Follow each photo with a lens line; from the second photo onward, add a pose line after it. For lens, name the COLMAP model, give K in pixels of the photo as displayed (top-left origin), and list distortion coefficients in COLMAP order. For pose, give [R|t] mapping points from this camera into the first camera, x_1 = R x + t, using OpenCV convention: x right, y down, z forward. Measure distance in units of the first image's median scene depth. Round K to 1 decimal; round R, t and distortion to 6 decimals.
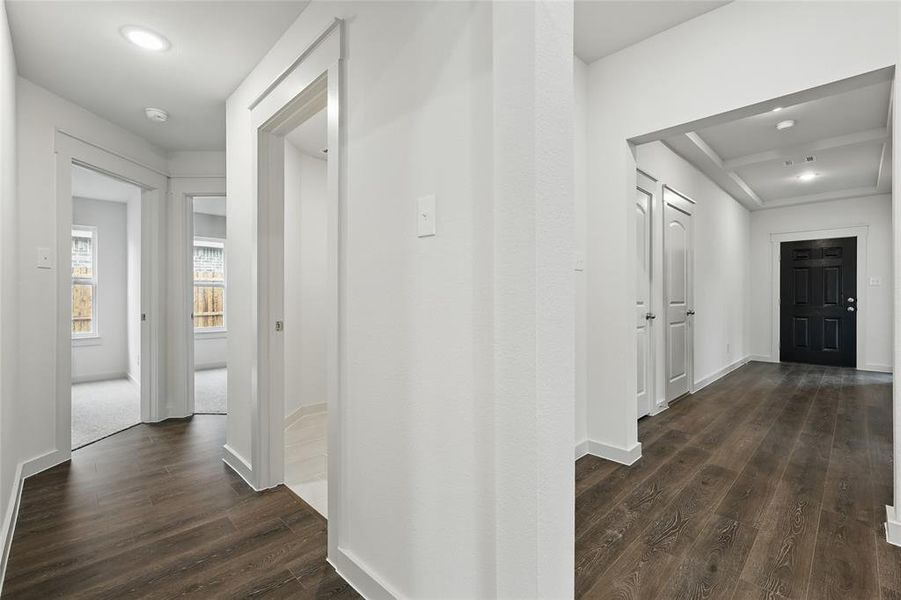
lens RADIAL K [[398.4, 0, 455.2], [0, 398.4, 299.9], [0, 0, 1]] dist [0.001019, 0.000079]
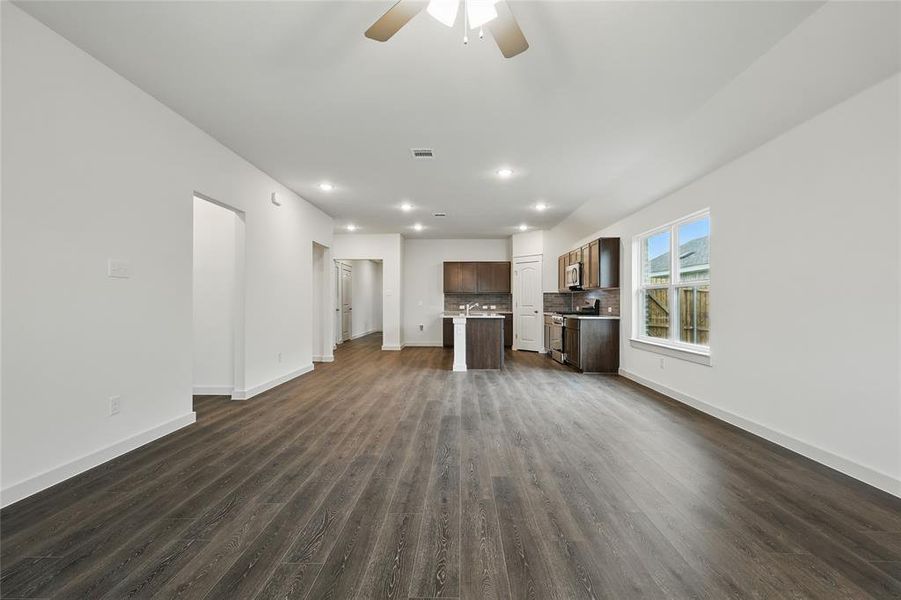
lens RADIAL K [[398.4, 0, 455.2], [0, 398.4, 299.9], [0, 0, 1]] dist [0.001019, 0.000079]
pose [[0.714156, 0.001667, 0.699985, -0.877938], [0.003305, 0.999978, -0.005754, -0.011400], [-0.699979, 0.006422, 0.714135, -1.579398]]
